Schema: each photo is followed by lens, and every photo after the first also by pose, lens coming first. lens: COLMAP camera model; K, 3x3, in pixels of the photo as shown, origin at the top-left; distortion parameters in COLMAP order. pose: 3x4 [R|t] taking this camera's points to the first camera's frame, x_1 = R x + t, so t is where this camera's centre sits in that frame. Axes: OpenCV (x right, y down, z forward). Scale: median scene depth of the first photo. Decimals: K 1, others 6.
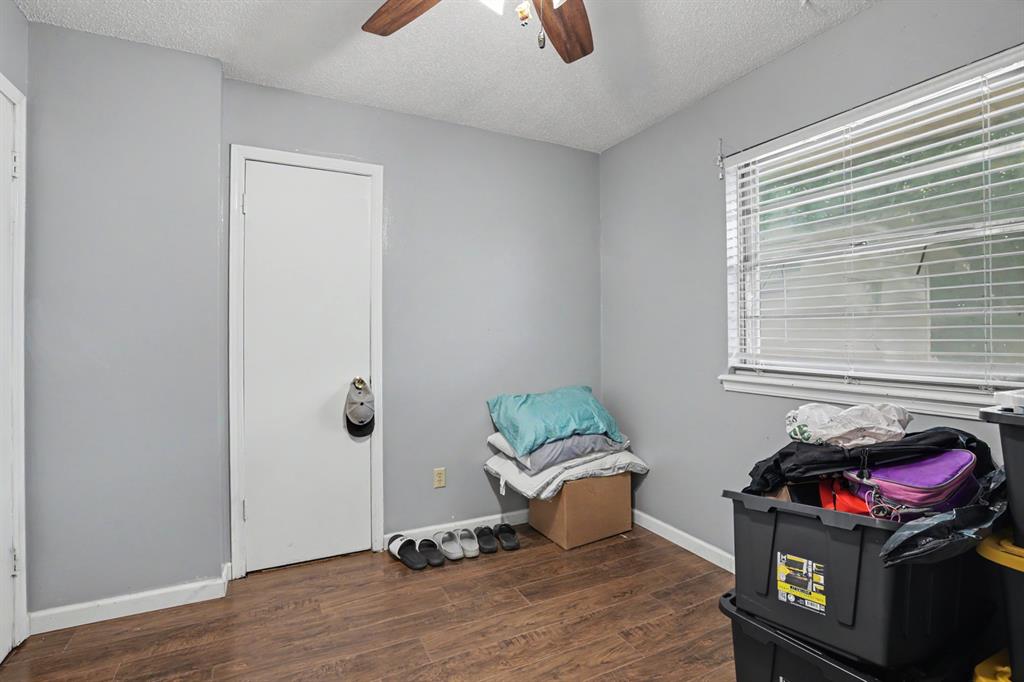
lens RADIAL K [[470.4, 0, 508.5], [0, 470.4, 339.7], [0, 0, 1]] dist [-0.032820, 0.005311]
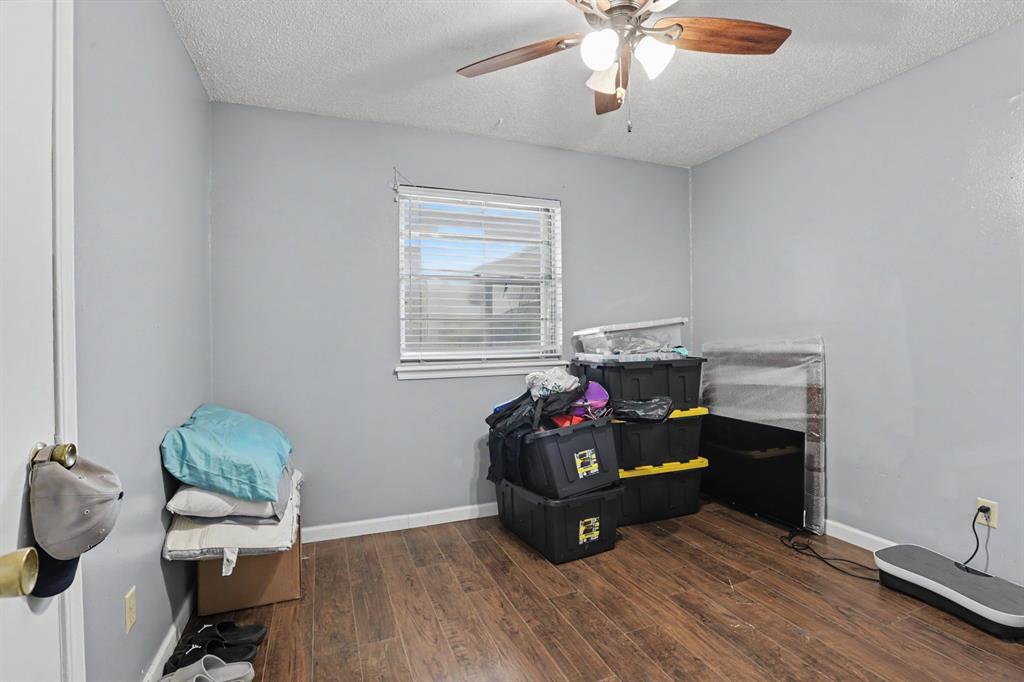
lens RADIAL K [[470.4, 0, 508.6], [0, 470.4, 337.1], [0, 0, 1]] dist [-0.032820, 0.005311]
pose [[0.073744, -0.004158, 0.997269, -0.802745], [0.009097, 0.999953, 0.003497, -0.001854], [-0.997236, 0.008814, 0.073778, 0.716567]]
